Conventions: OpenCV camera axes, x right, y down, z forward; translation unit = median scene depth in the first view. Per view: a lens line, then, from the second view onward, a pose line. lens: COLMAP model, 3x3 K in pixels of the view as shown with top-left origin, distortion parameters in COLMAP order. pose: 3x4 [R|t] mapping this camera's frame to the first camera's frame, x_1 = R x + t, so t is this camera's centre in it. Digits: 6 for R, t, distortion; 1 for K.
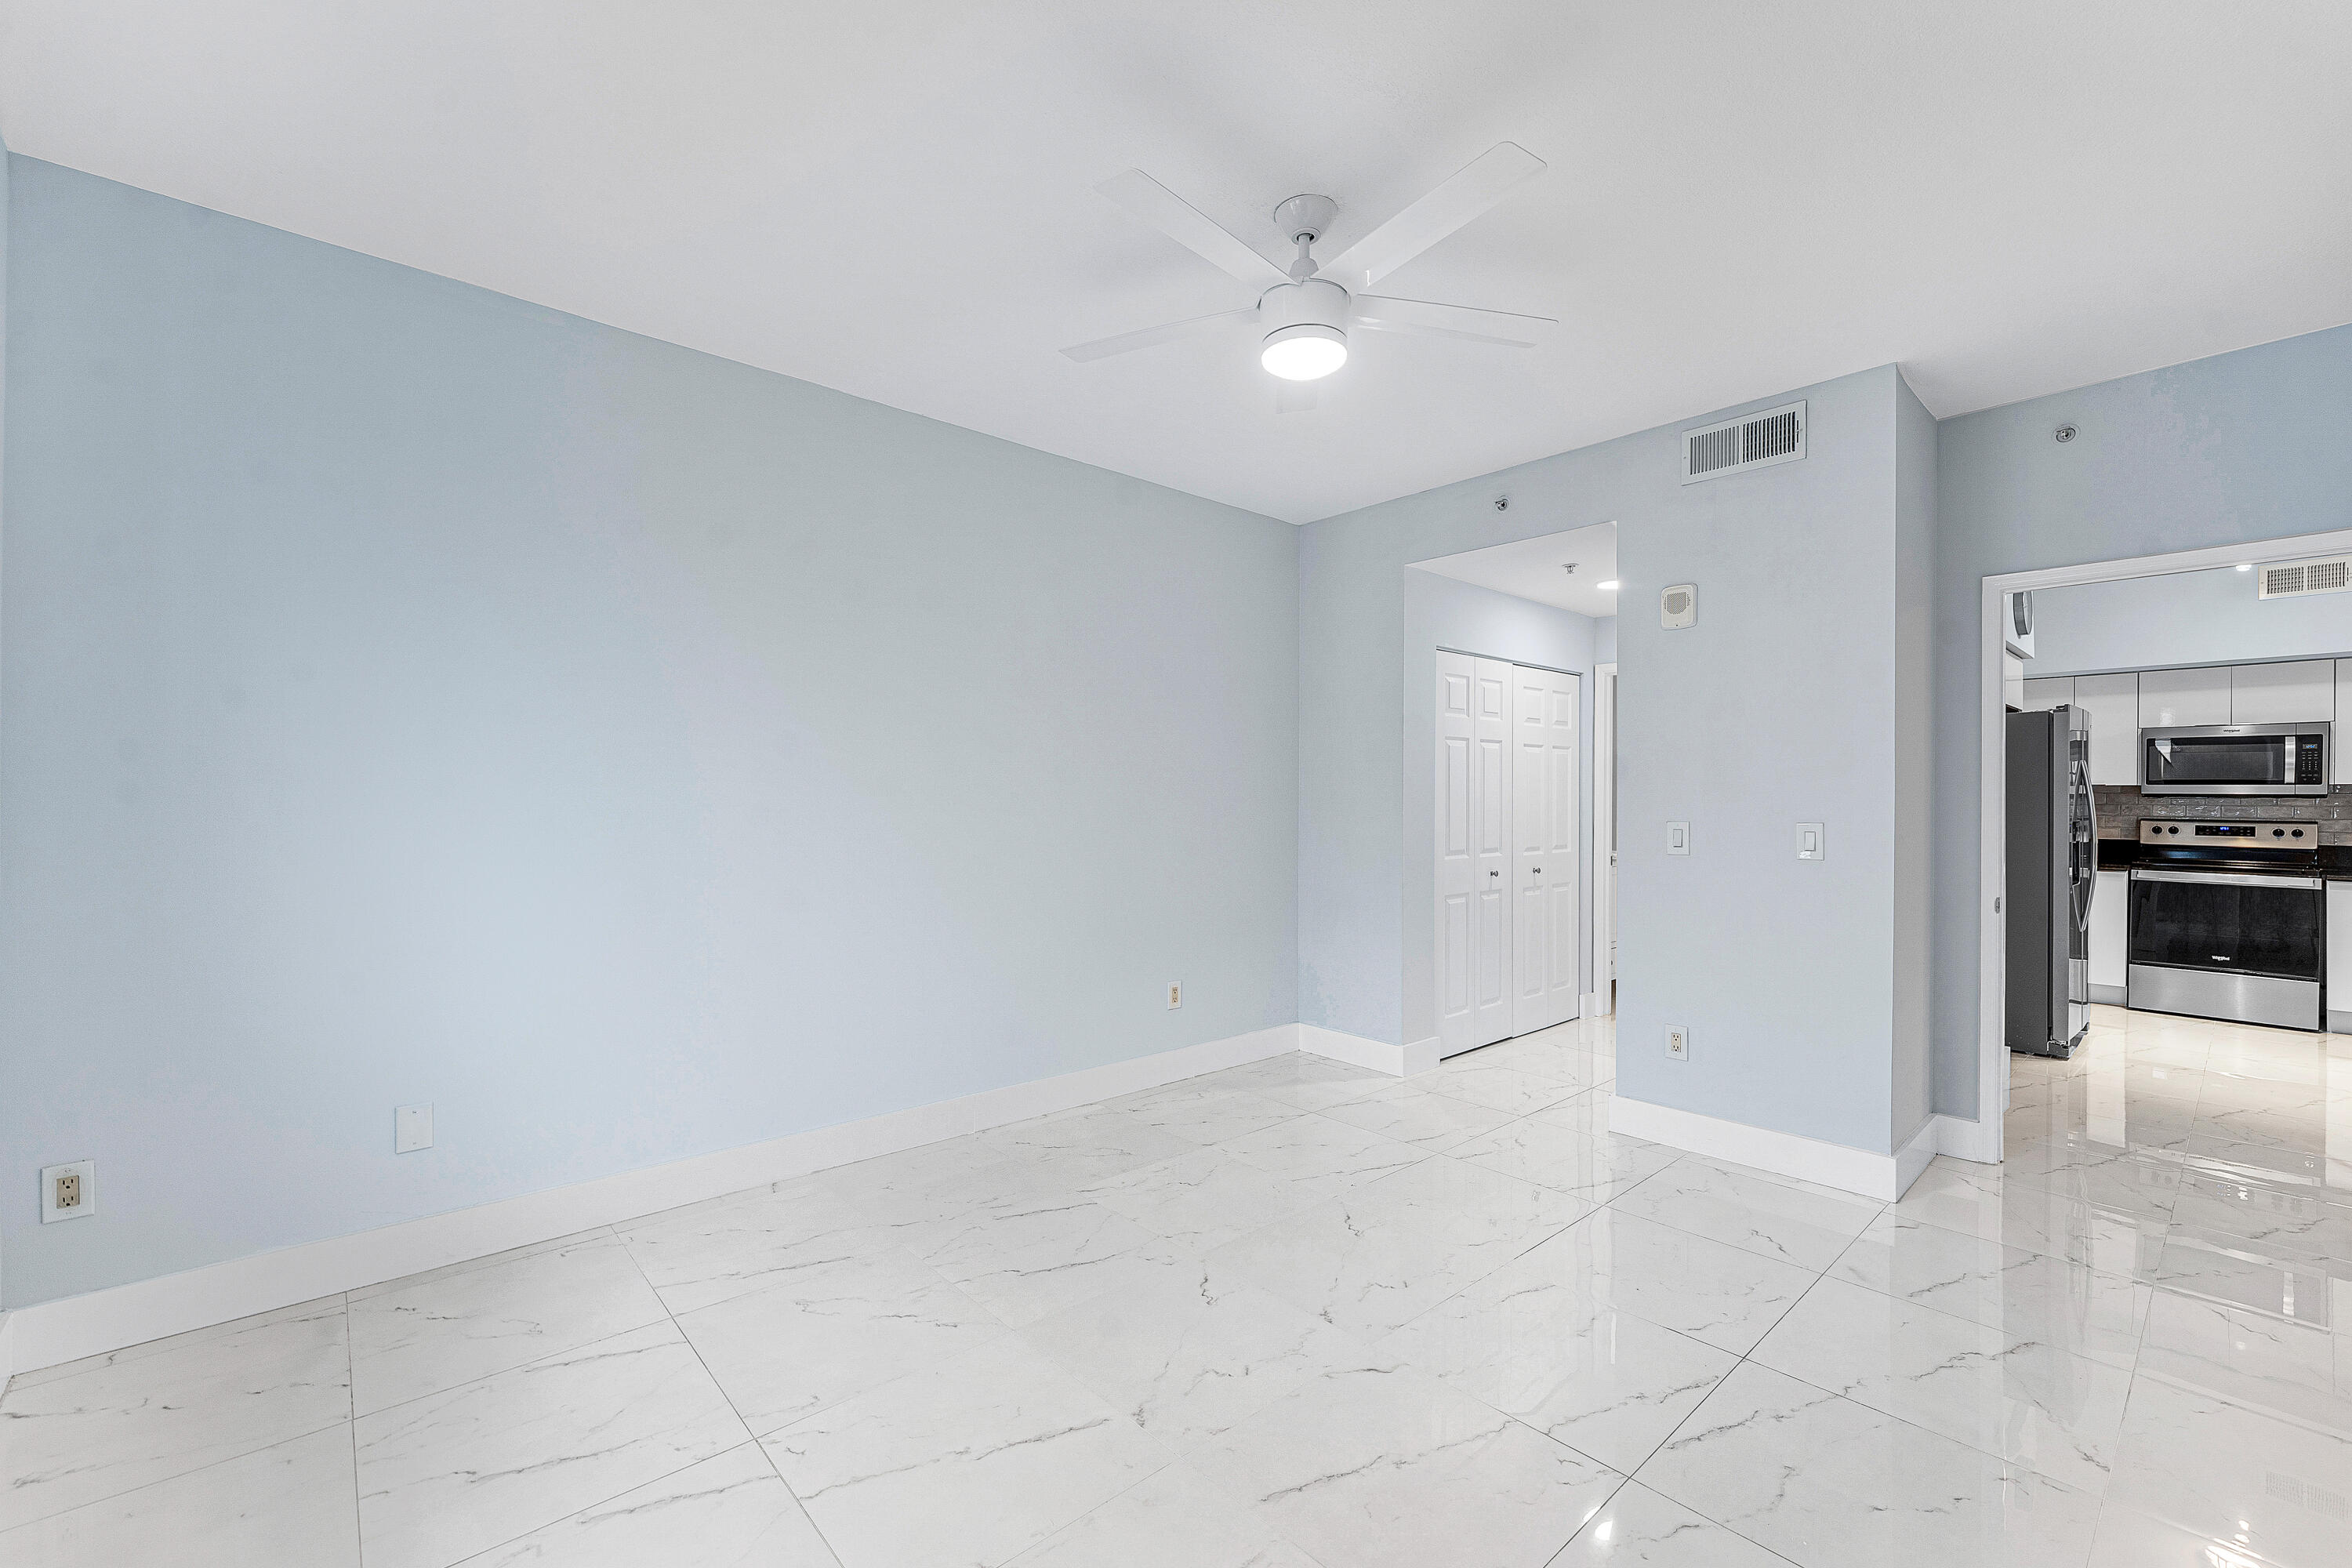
lens RADIAL K [[962.9, 0, 1184.9], [0, 962.9, 793.3], [0, 0, 1]] dist [-0.000844, -0.000226]
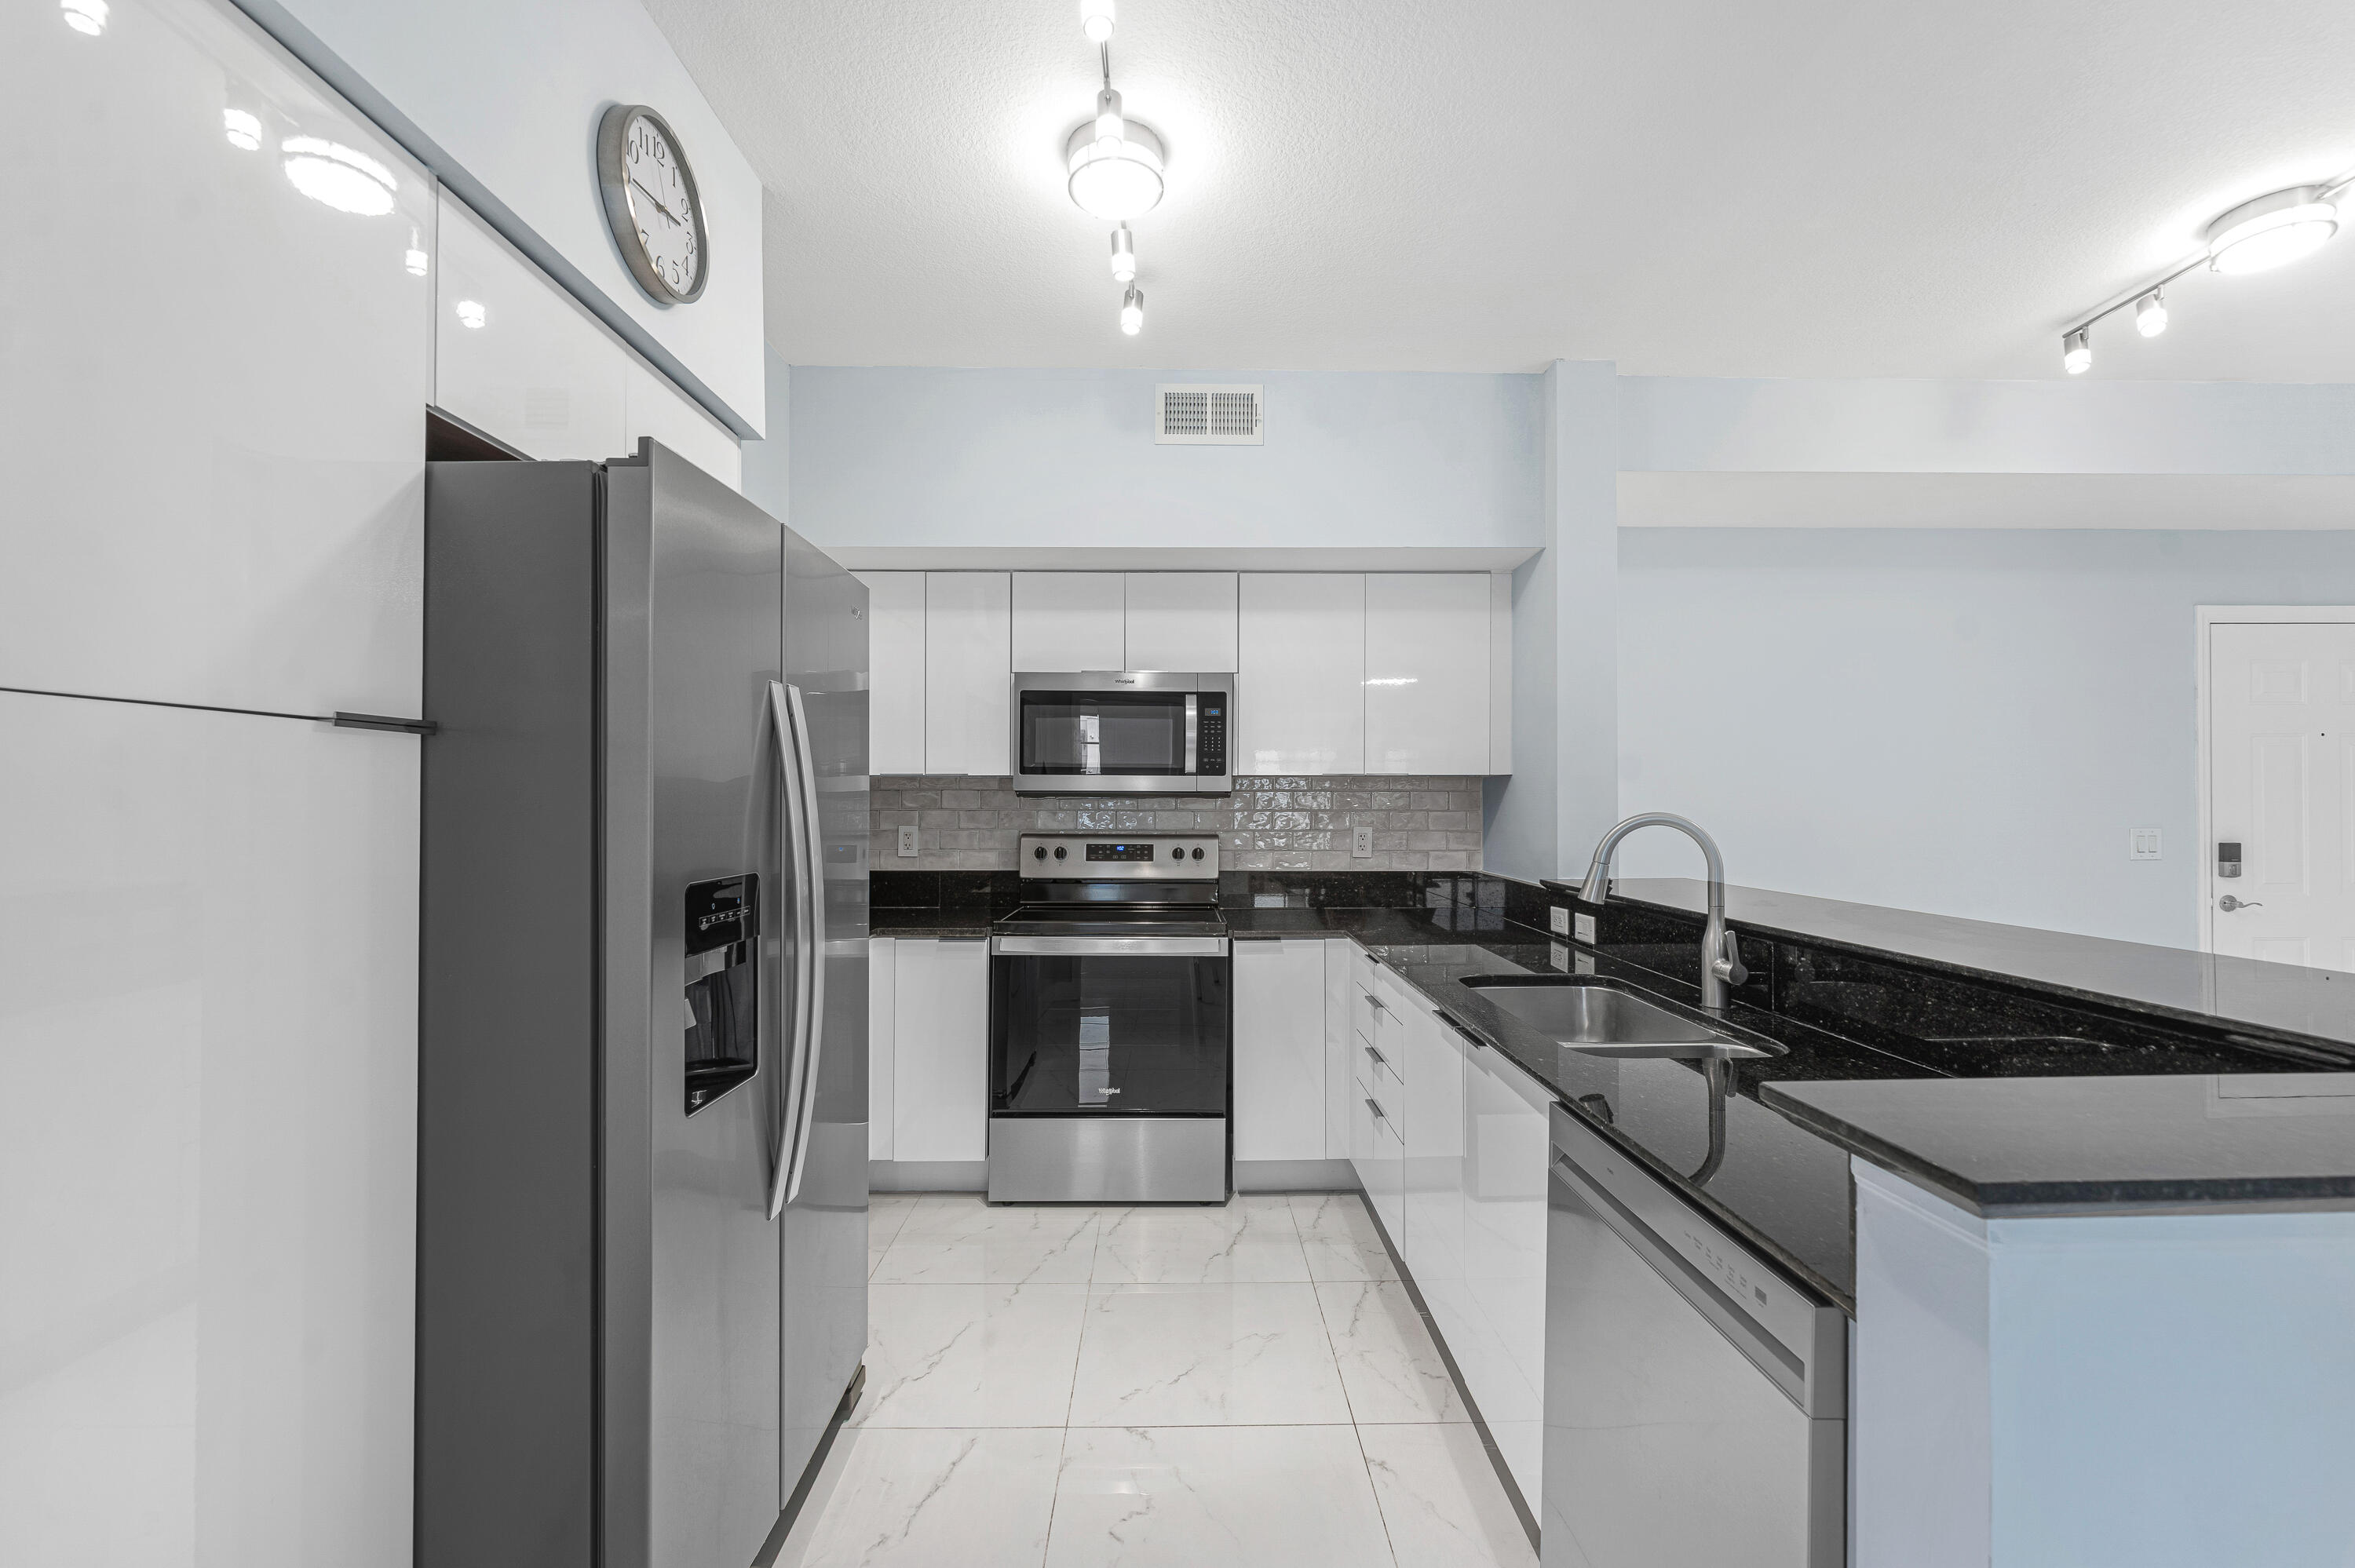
lens RADIAL K [[964.0, 0, 1183.8], [0, 964.0, 786.8], [0, 0, 1]] dist [-0.000844, -0.000226]
pose [[0.654362, 0.004680, 0.756167, 0.673602], [0.001406, 0.999972, -0.007406, 0.002296], [-0.756180, 0.005910, 0.654336, 0.593897]]
